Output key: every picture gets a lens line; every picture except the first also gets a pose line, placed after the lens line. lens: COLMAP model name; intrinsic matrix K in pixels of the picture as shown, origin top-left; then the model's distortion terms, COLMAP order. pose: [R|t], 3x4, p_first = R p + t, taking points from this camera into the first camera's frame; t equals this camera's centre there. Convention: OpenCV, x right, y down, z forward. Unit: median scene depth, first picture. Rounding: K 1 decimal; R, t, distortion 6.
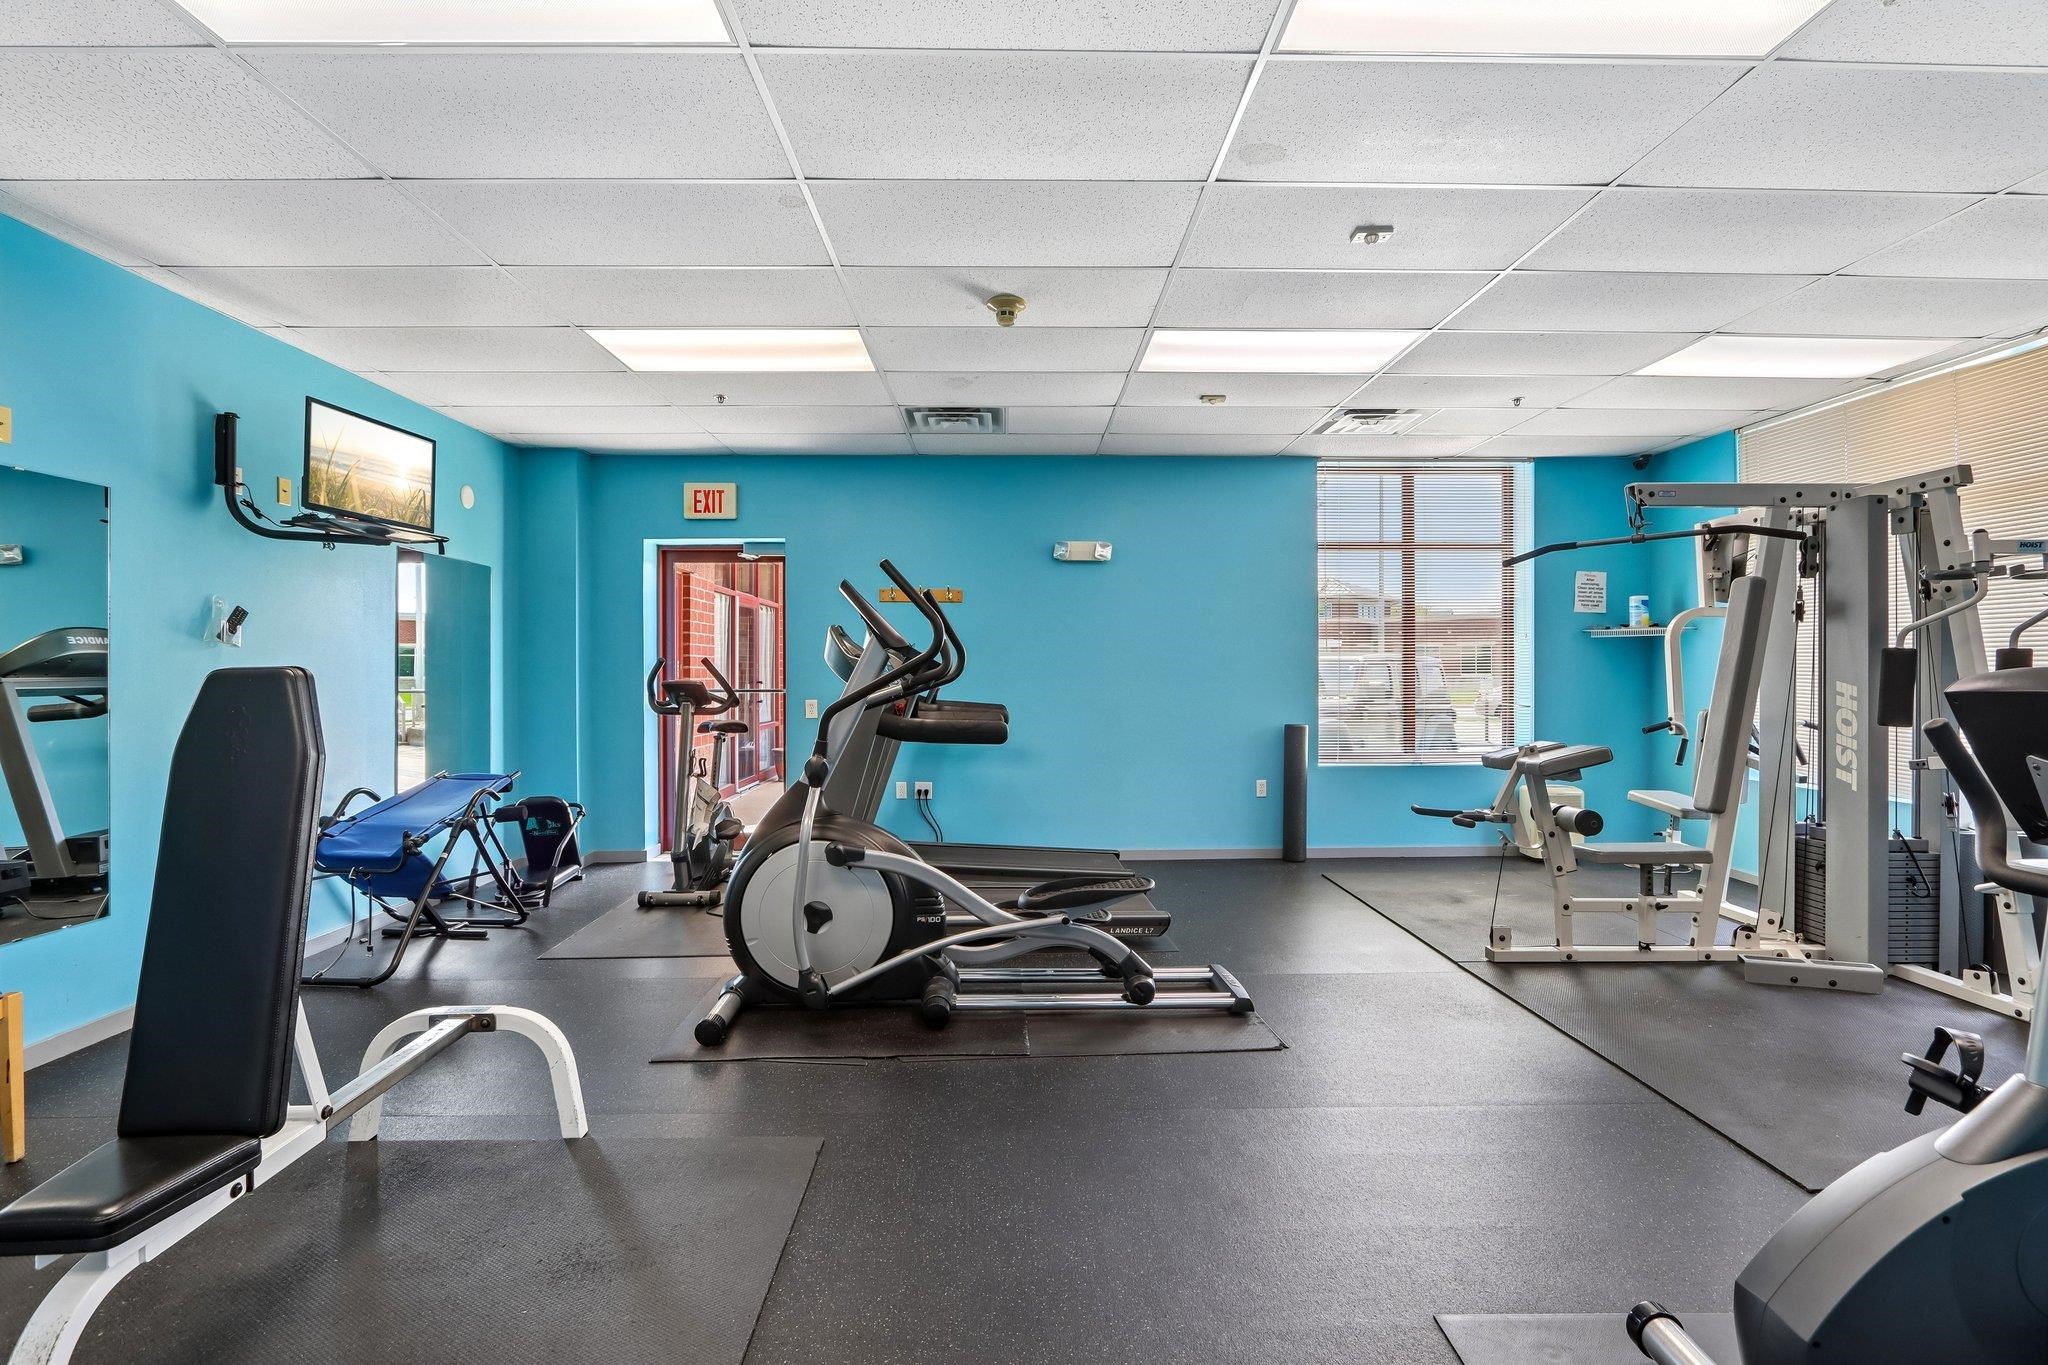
lens RADIAL K [[944.7, 0, 1030.9], [0, 944.7, 670.0], [0, 0, 1]] dist [-0.002876, 0.000550]
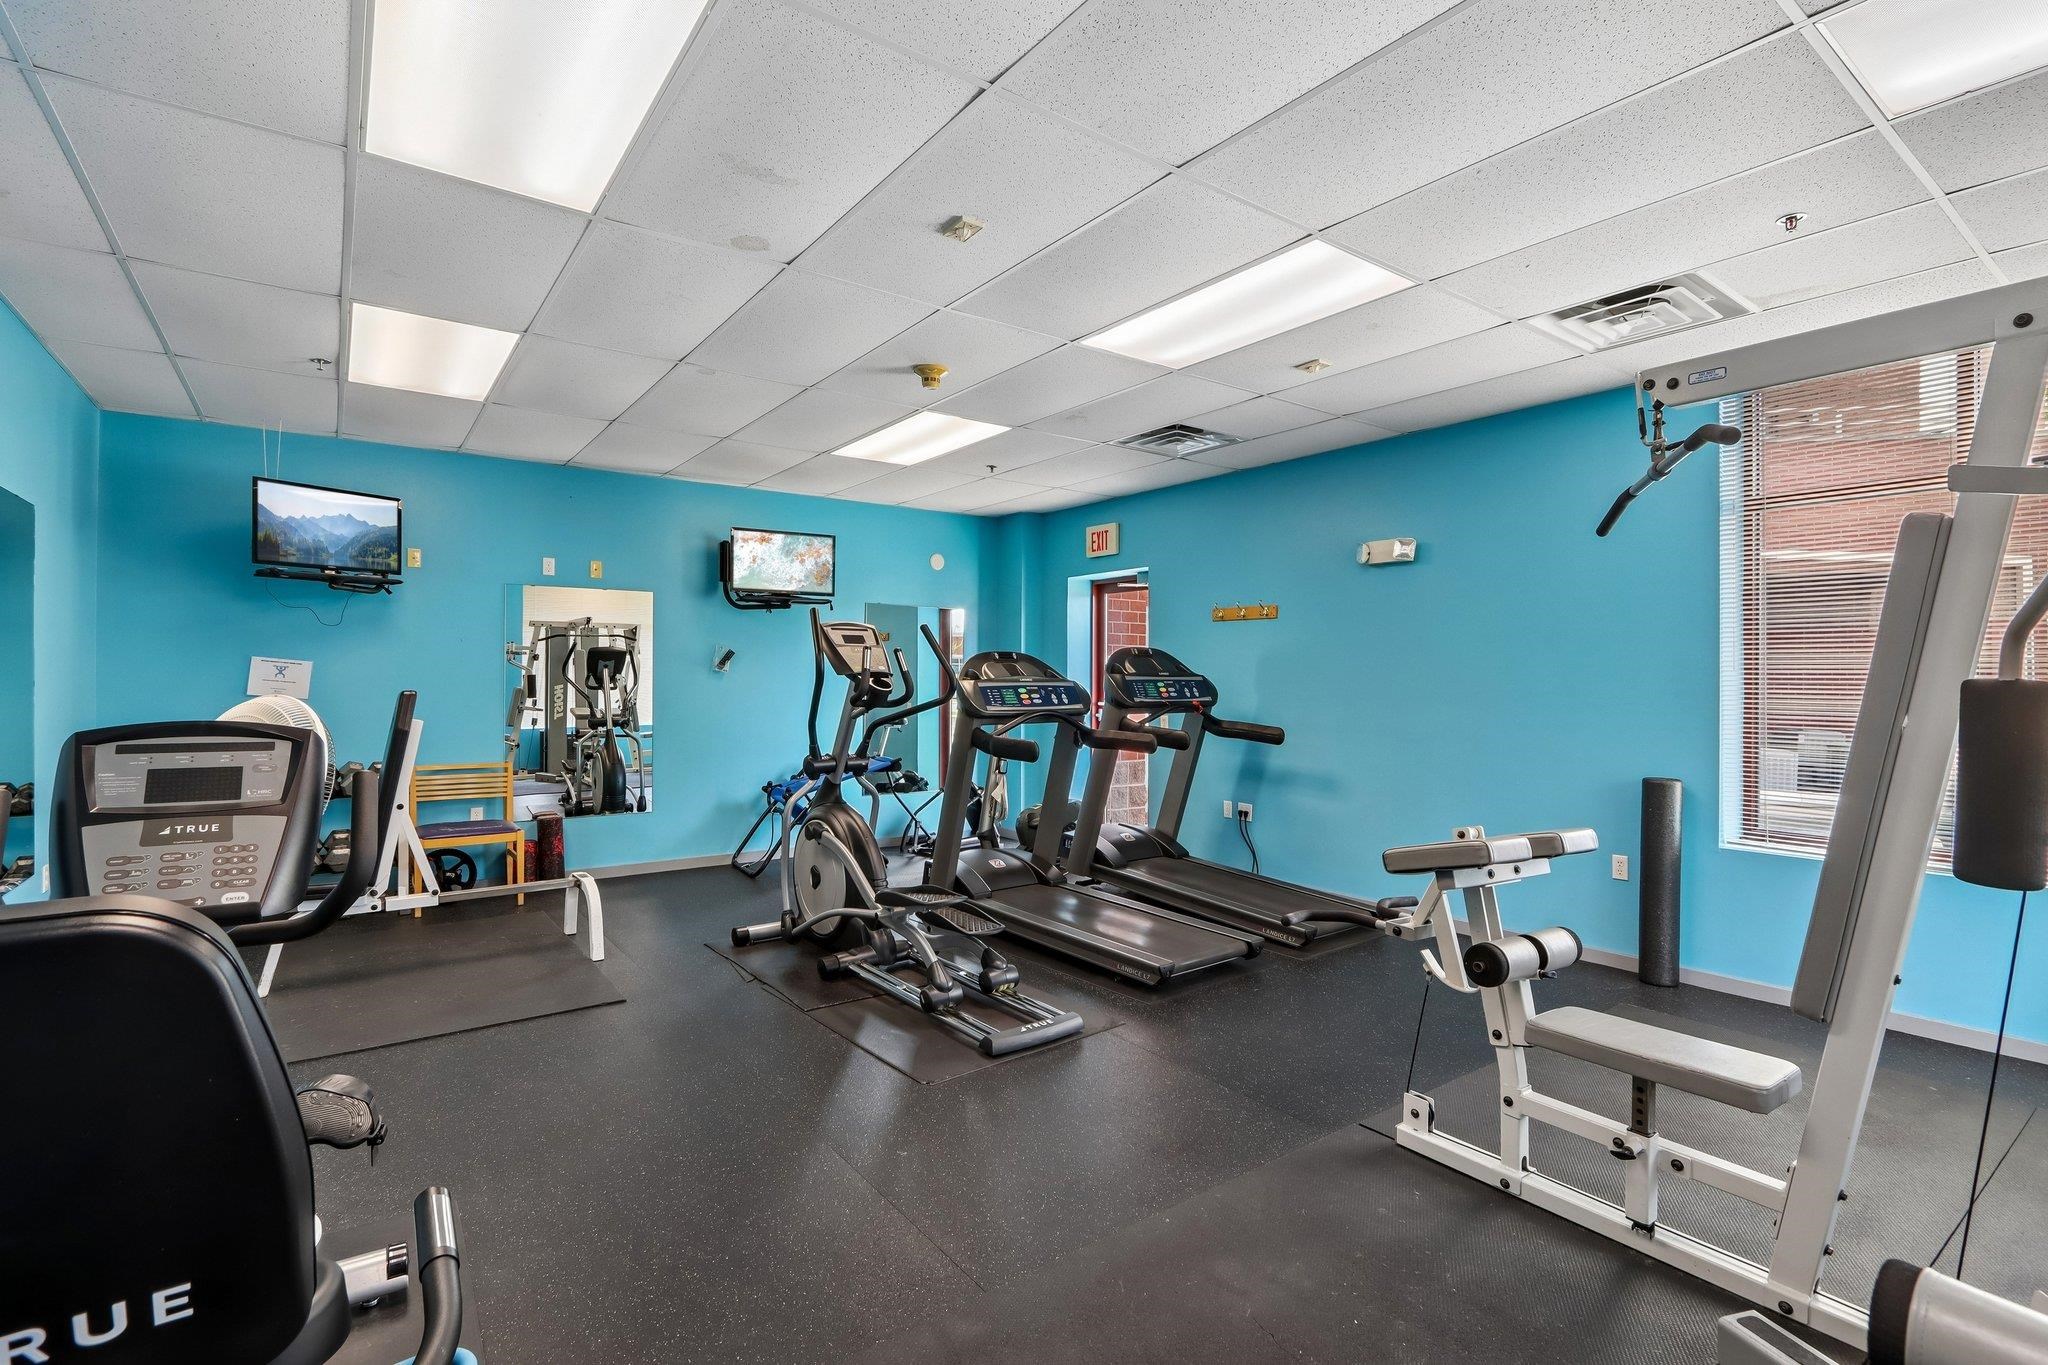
lens RADIAL K [[944.7, 0, 1036.2], [0, 944.7, 683.2], [0, 0, 1]] dist [-0.002876, 0.000550]
pose [[0.581978, 0.010164, -0.813141, 0.562501], [-0.003788, 0.999945, 0.009788, -0.014837], [0.813196, -0.002617, 0.581984, 0.258027]]
